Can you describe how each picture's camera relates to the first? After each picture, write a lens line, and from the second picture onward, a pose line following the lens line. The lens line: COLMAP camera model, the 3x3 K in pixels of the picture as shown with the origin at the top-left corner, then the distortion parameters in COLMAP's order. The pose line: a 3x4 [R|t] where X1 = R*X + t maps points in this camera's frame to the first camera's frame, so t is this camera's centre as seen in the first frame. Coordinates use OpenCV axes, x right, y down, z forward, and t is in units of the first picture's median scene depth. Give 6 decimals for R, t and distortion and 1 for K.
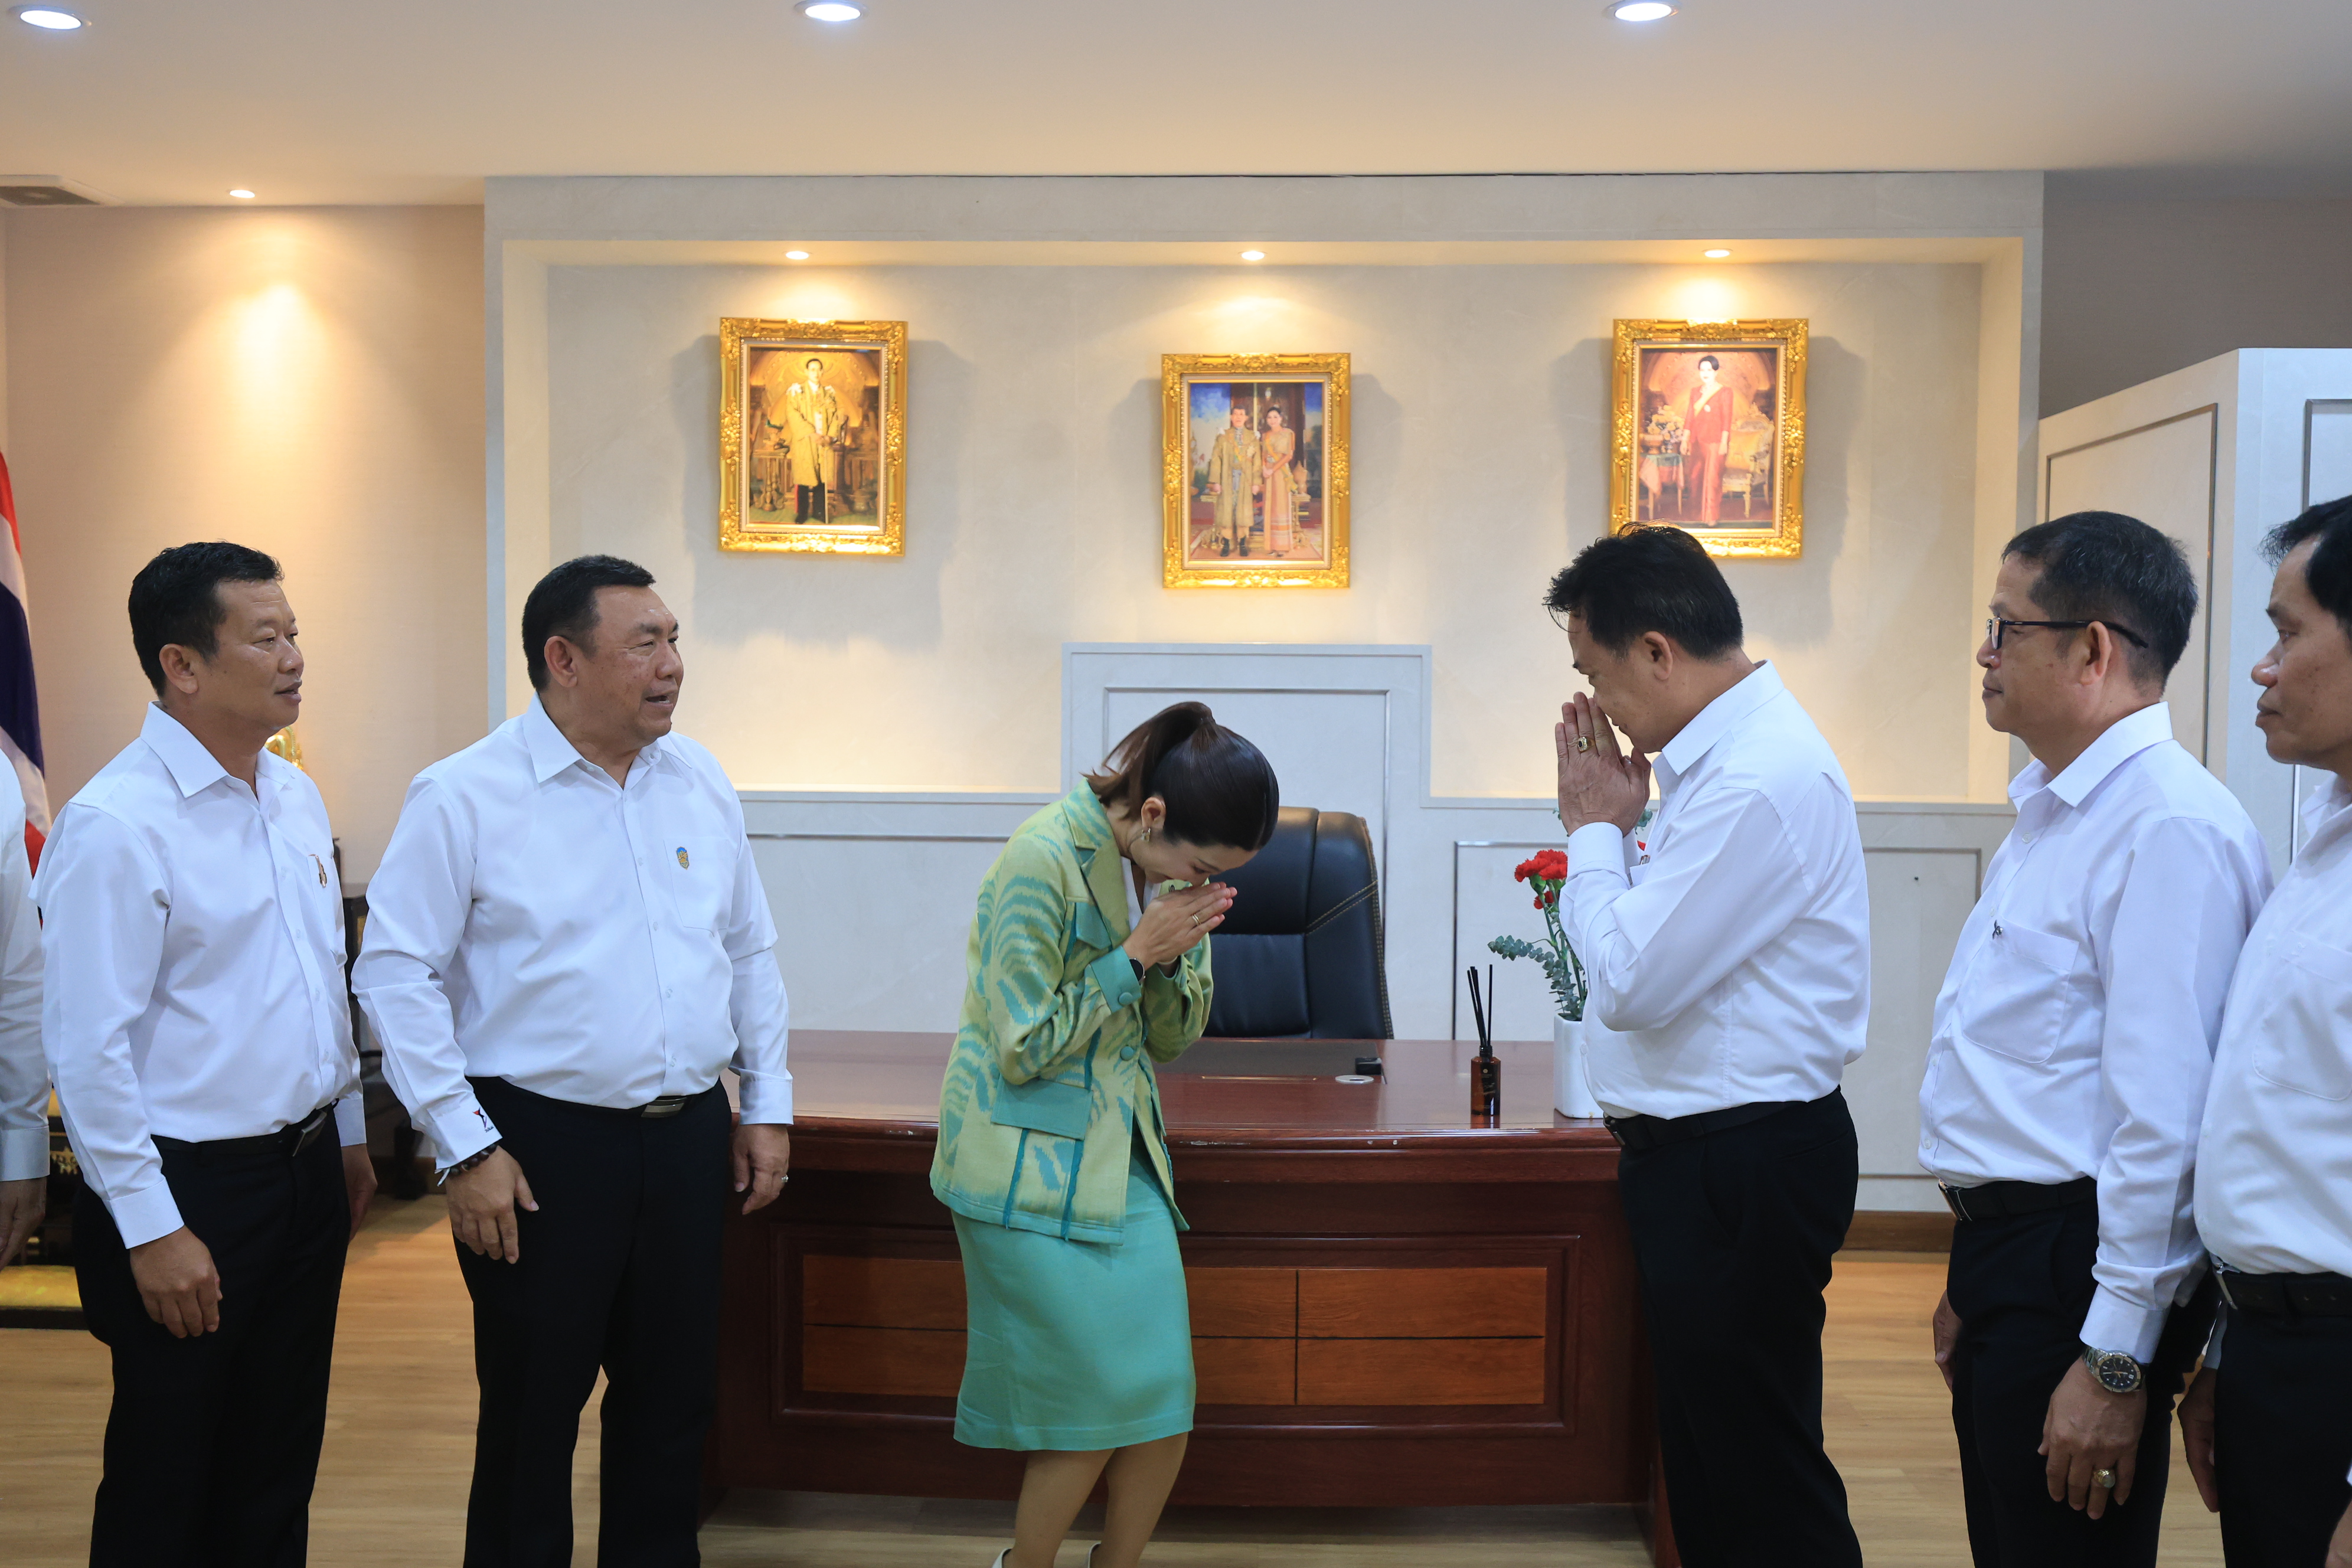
lens RADIAL K [[2266.8, 0, 1188.2], [0, 2266.8, 792.5], [0, 0, 1]] dist [-0.005795, 0.013486]
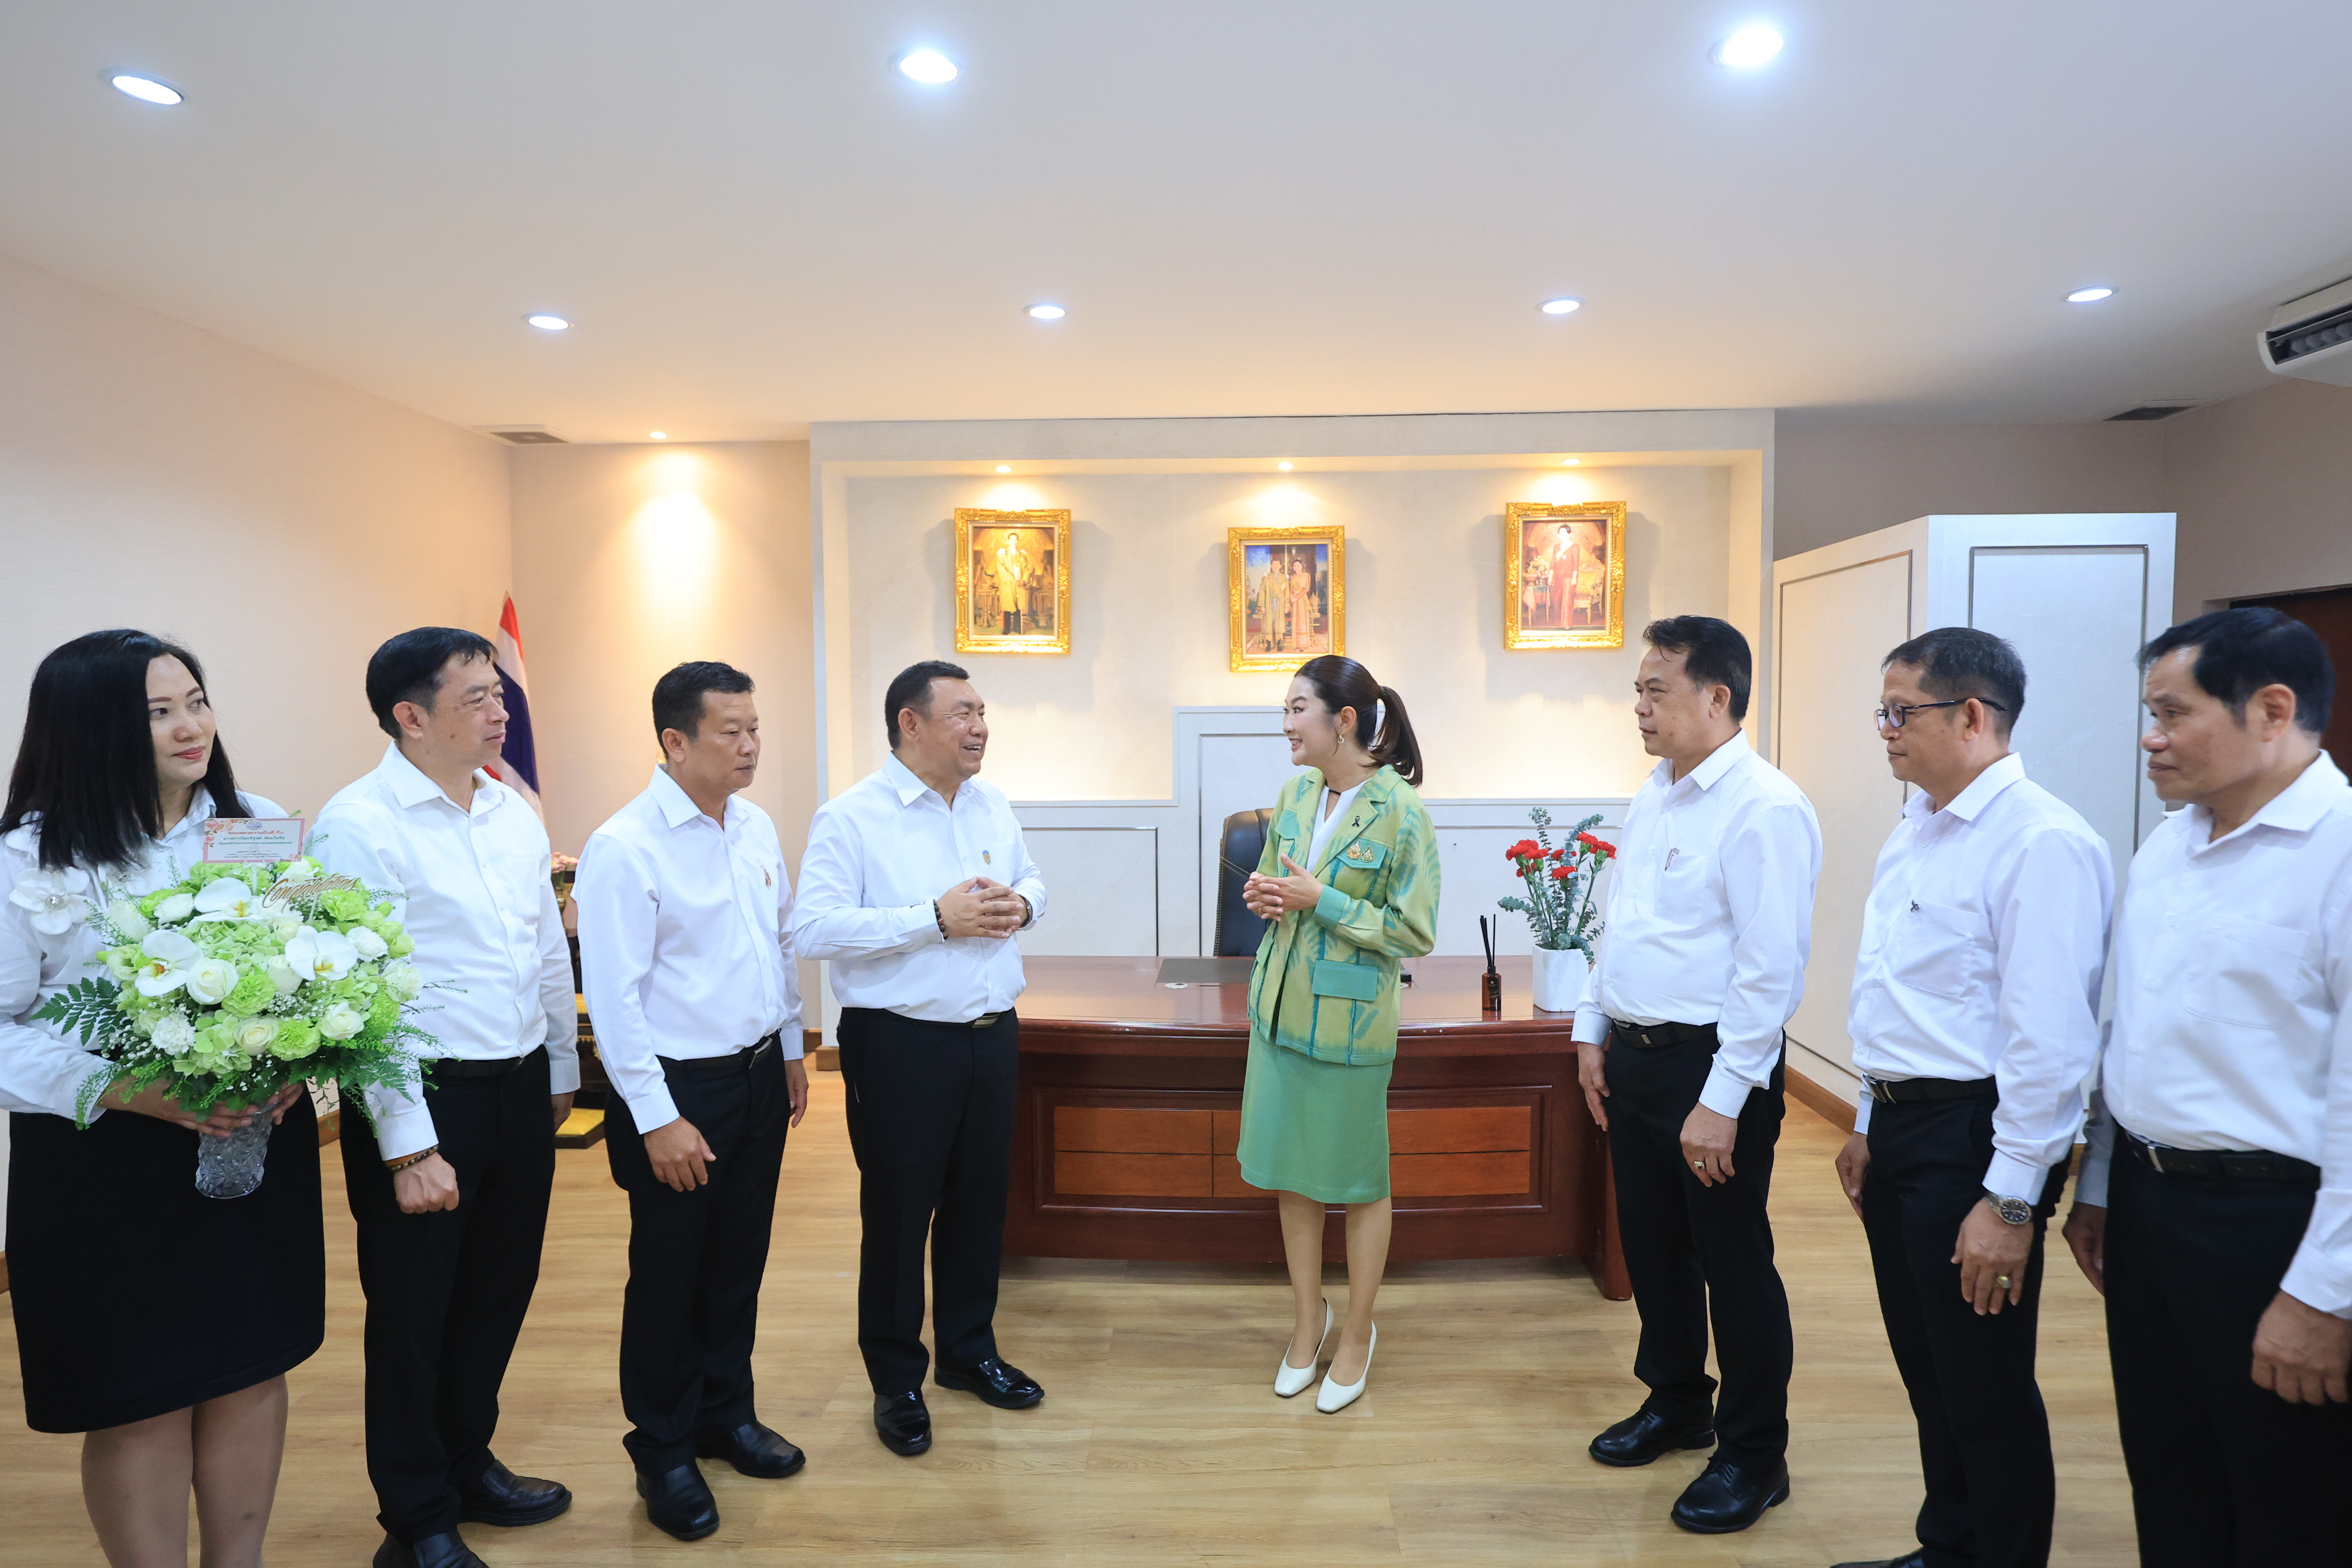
lens RADIAL K [[1292.2, 0, 1168.9], [0, 1292.2, 773.3], [0, 0, 1]] dist [-0.001648, -0.001012]
pose [[0.999774, -0.014946, 0.015140, -0.072466], [0.014996, 0.999882, -0.003197, -0.015535], [-0.015090, 0.003423, 0.999880, 0.077831]]
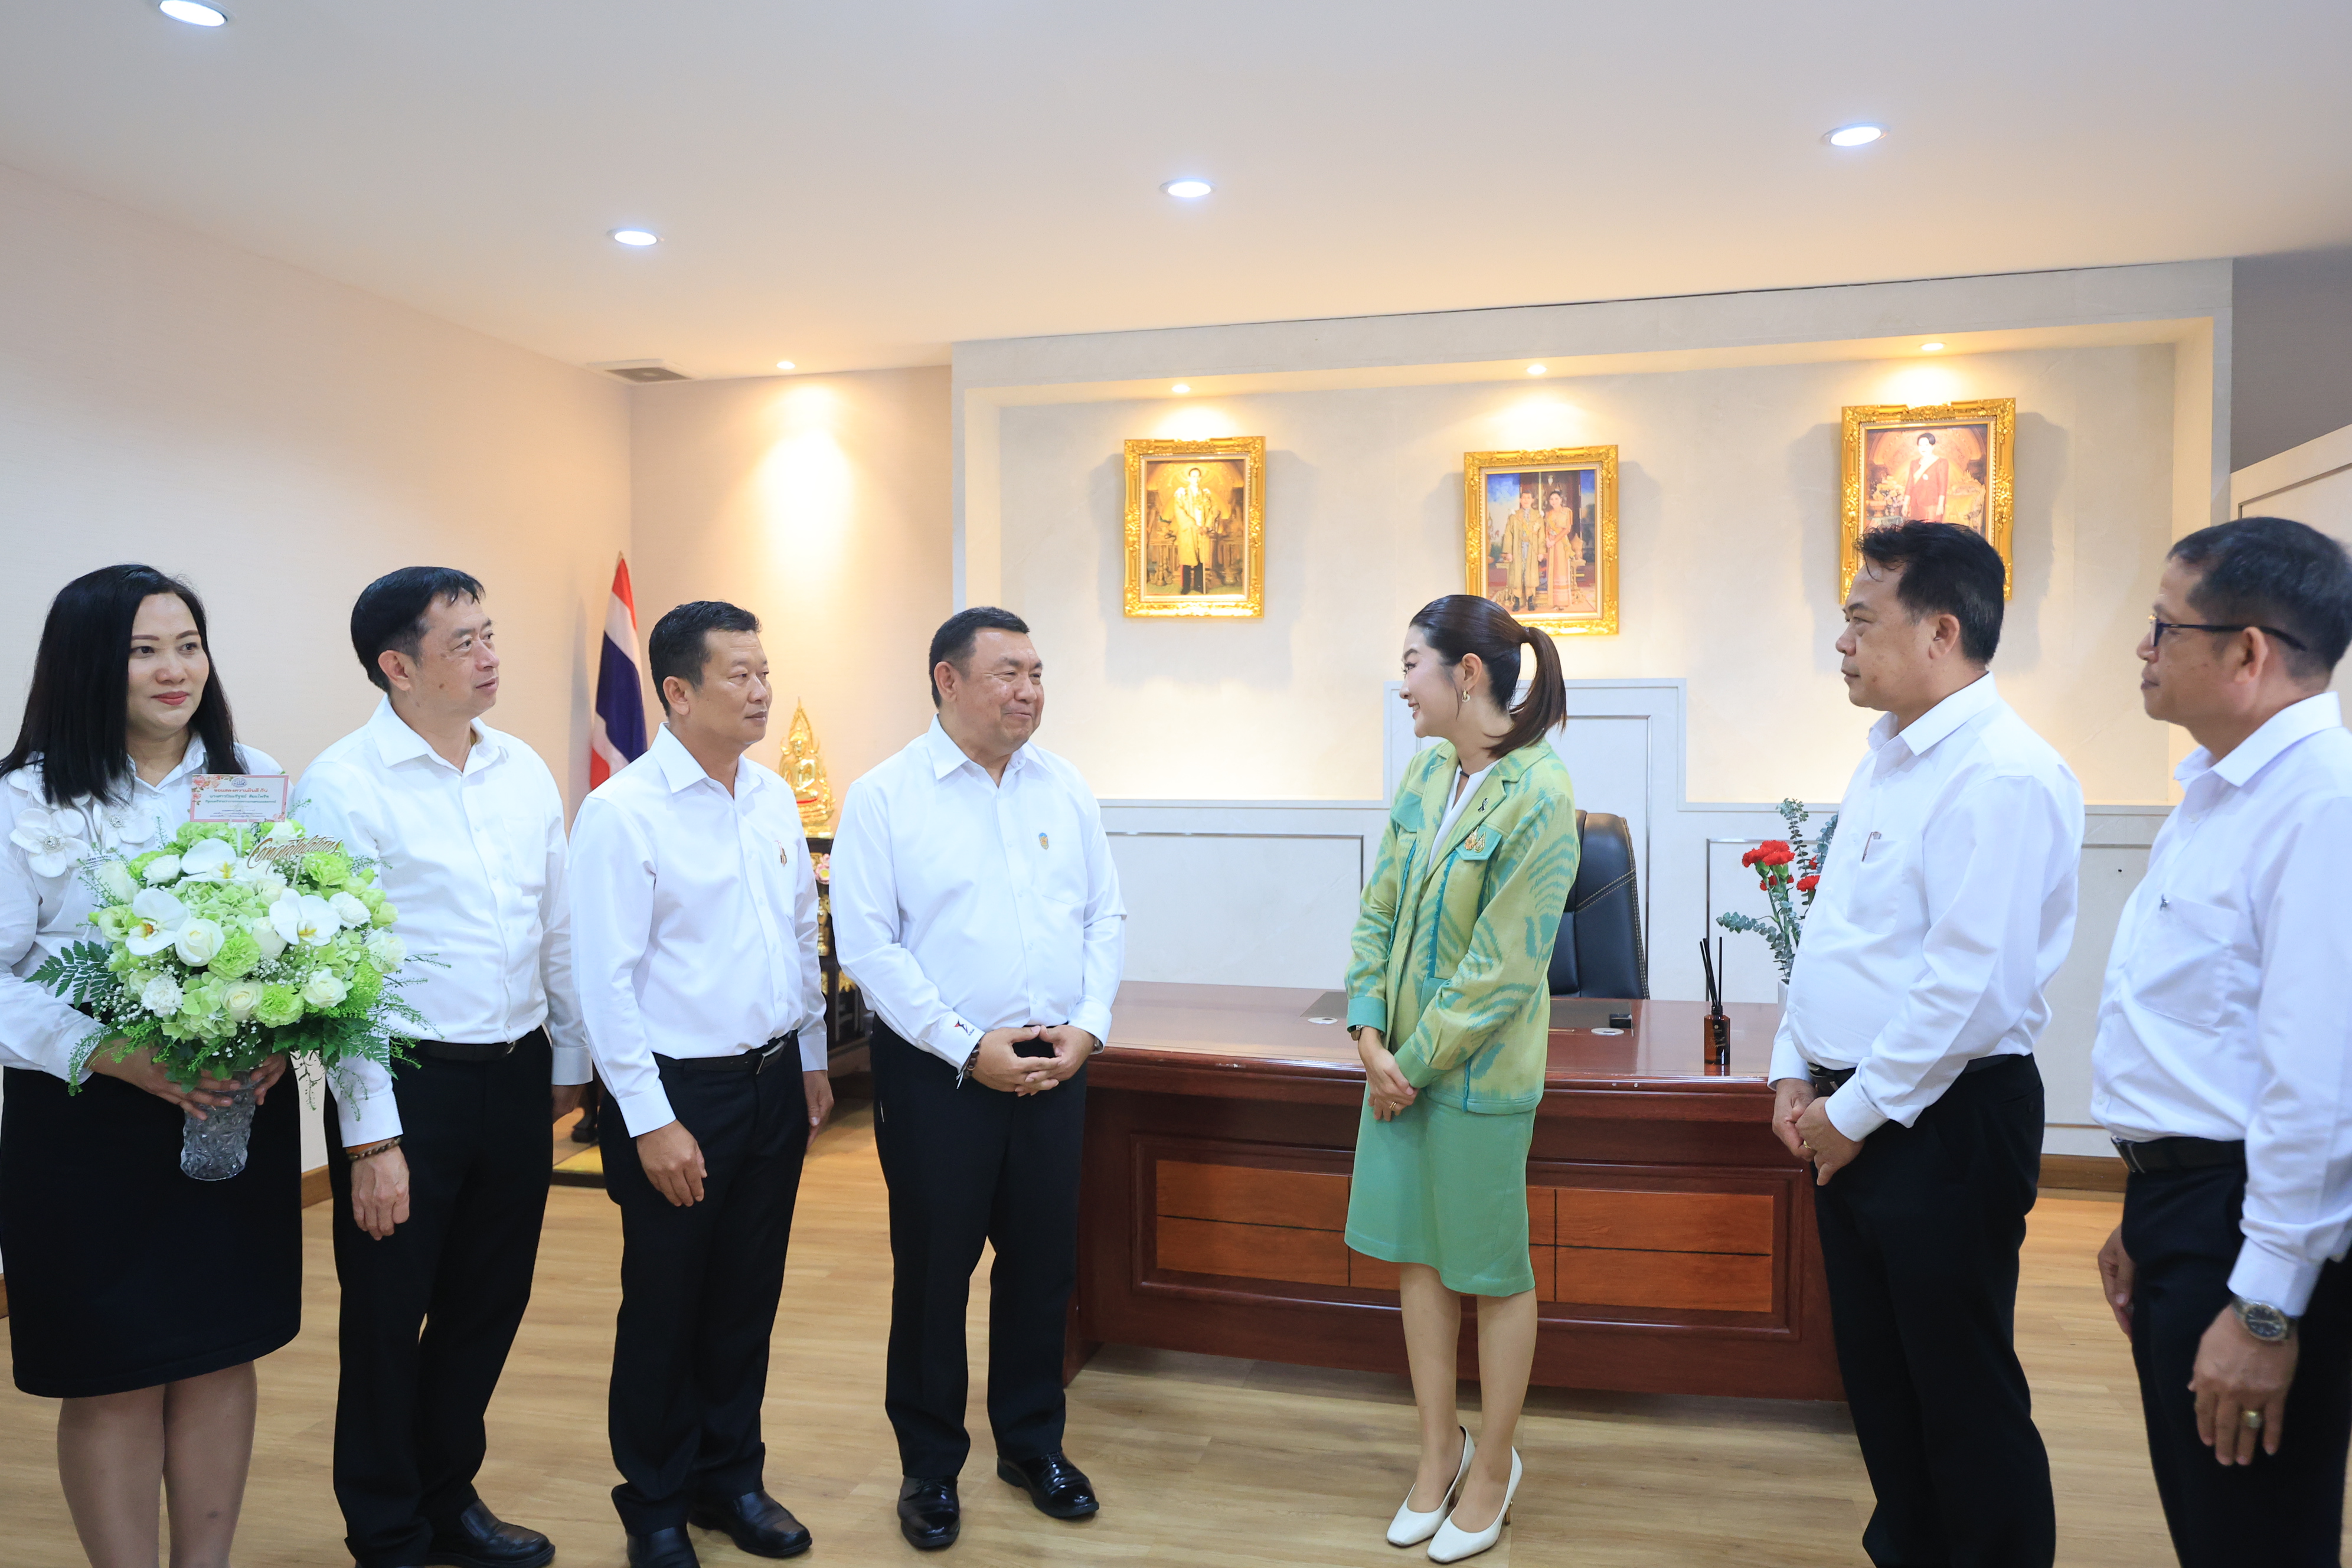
lens RADIAL K [[1690.7, 0, 1191.3], [0, 1690.7, 767.0], [0, 0, 1]] dist [-0.000635, 0.001406]
pose [[0.978923, -0.006736, -0.204118, 0.031580], [0.000885, 0.999587, -0.028739, 0.008842], [0.204228, 0.027953, 0.978524, 0.053905]]
